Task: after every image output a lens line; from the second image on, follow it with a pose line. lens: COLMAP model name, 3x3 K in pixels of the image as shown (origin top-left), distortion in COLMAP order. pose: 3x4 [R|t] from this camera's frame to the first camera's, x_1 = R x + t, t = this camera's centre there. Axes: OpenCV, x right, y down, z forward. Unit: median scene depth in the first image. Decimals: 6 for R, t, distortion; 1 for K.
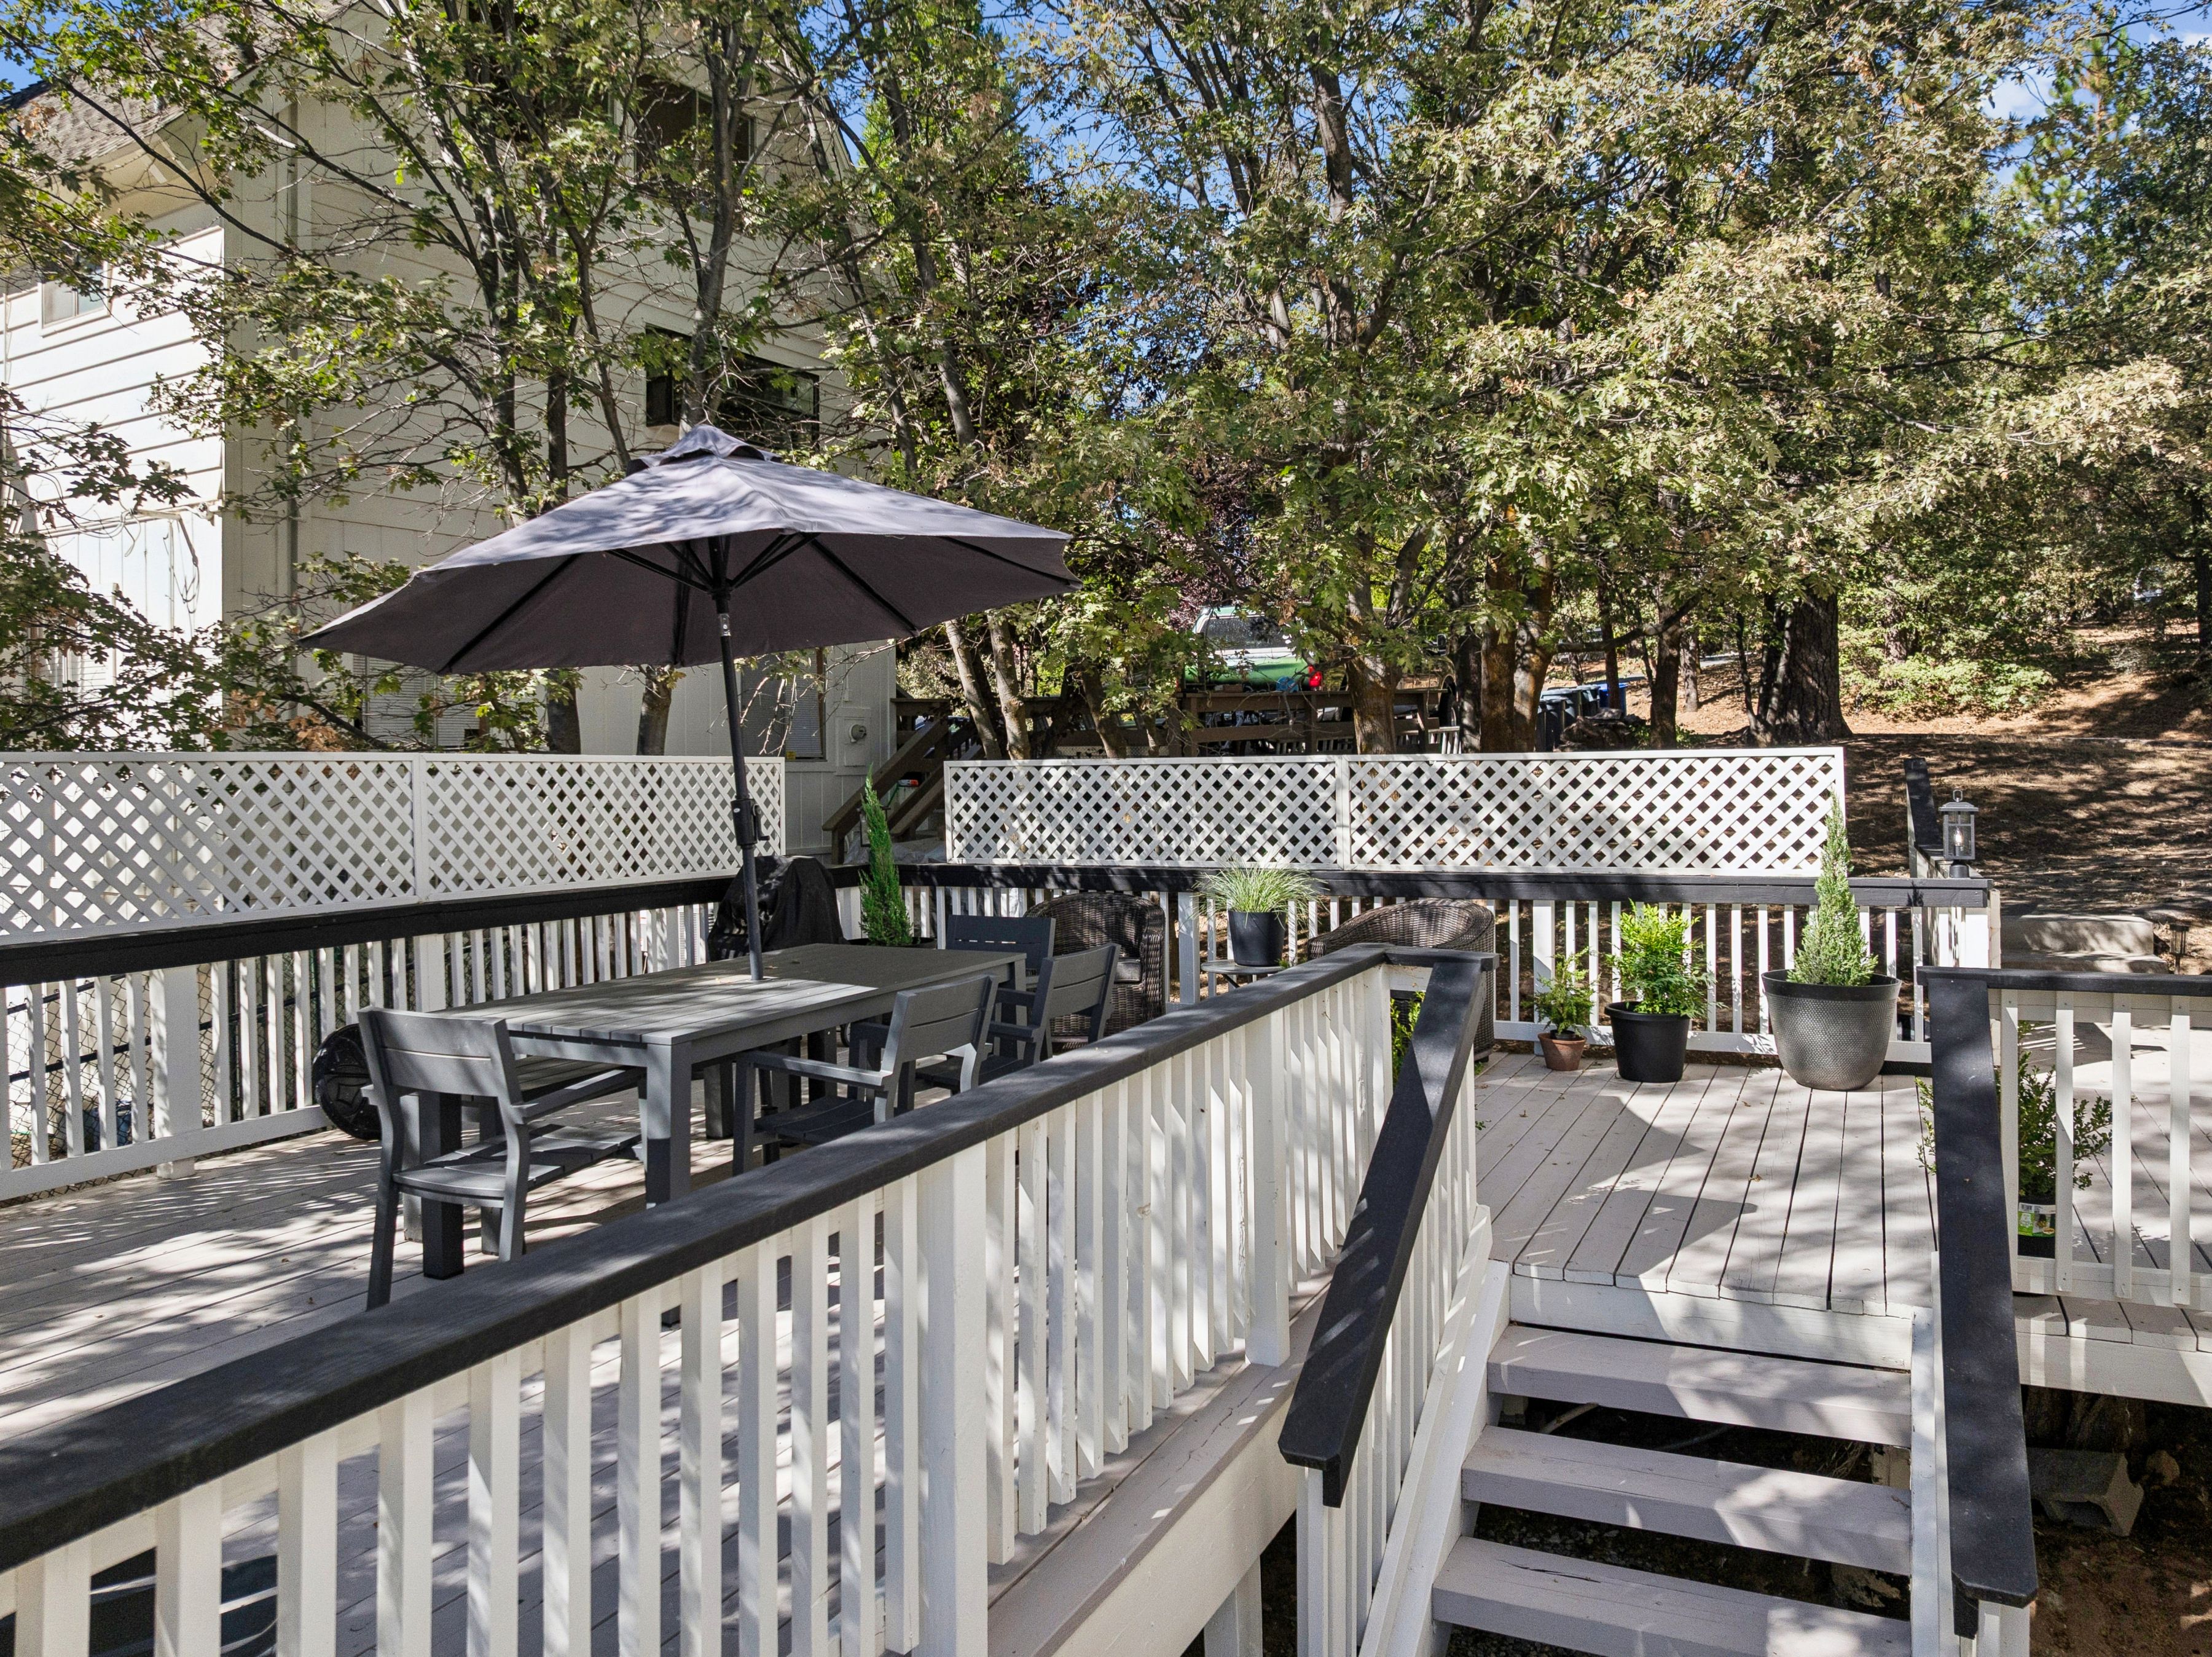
lens RADIAL K [[1545.3, 0, 1094.9], [0, 1545.3, 819.7], [0, 0, 1]] dist [-0.022415, 0.000073]
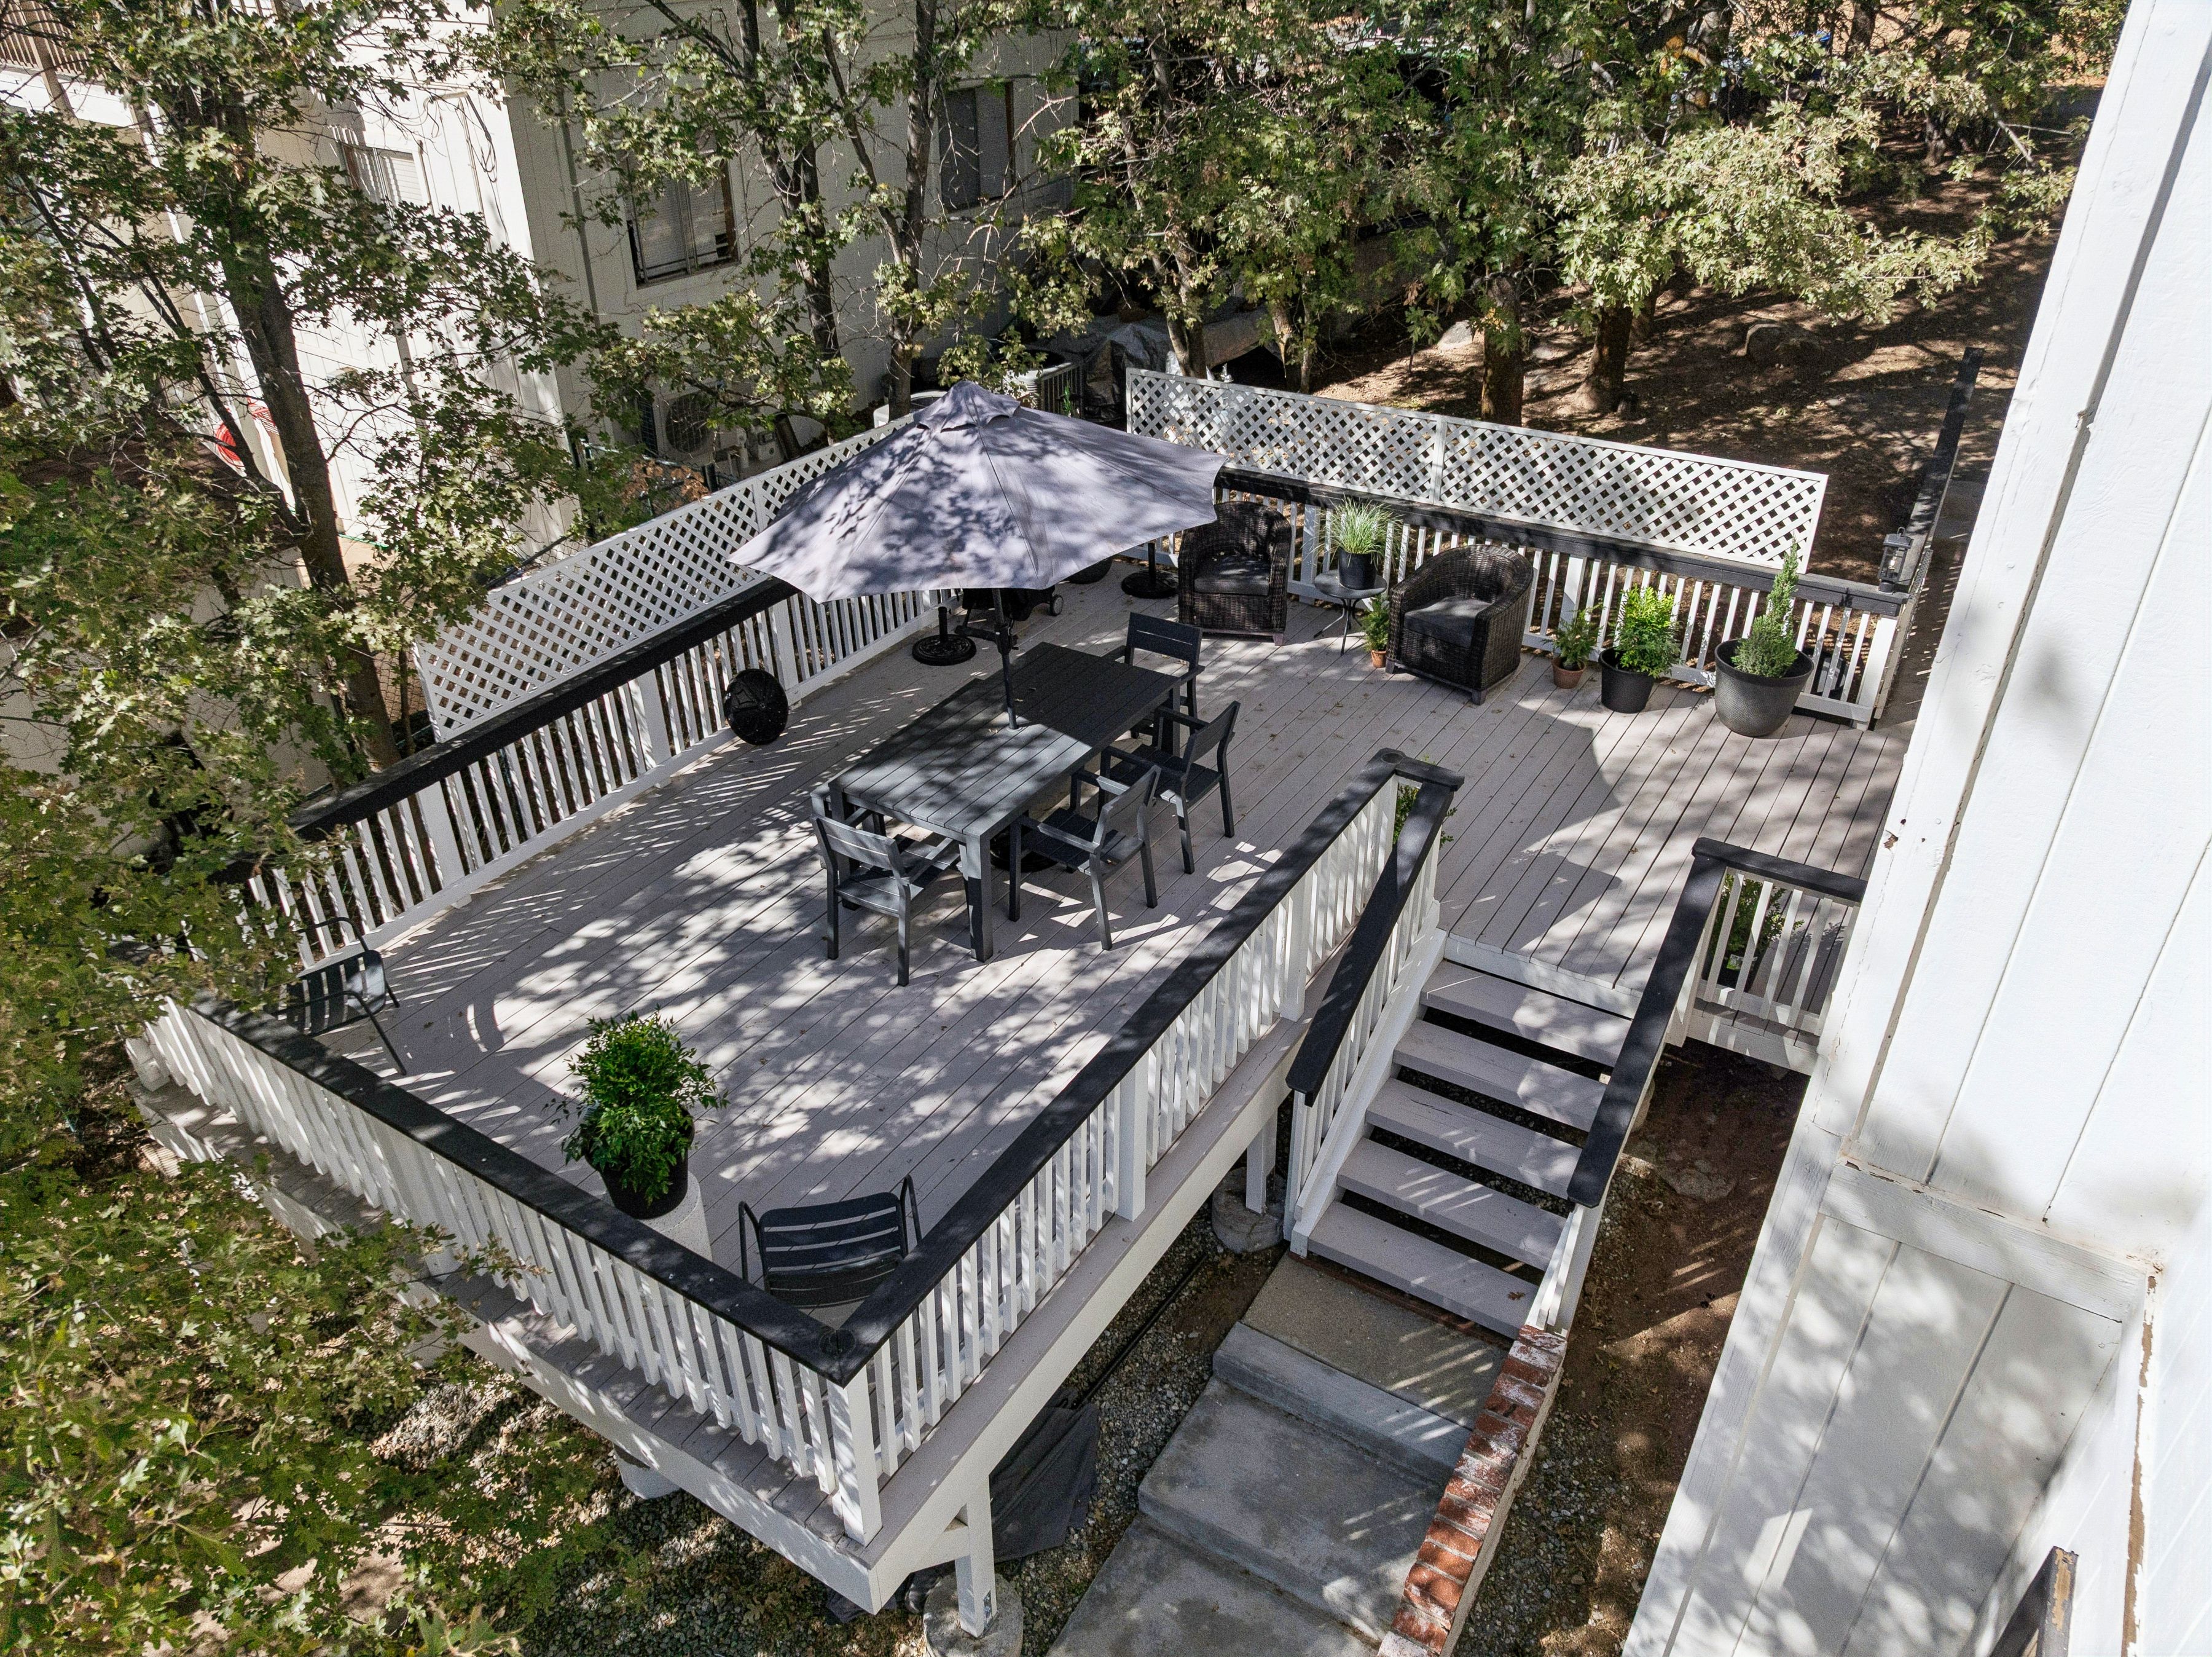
lens RADIAL K [[1545.3, 0, 1108.2], [0, 1545.3, 826.6], [0, 0, 1]] dist [-0.022415, 0.000073]
pose [[0.994838, 0.061795, -0.080489, 0.013113], [-0.010457, 0.851403, 0.524408, -0.490417], [0.100935, -0.520860, 0.847654, -0.311996]]
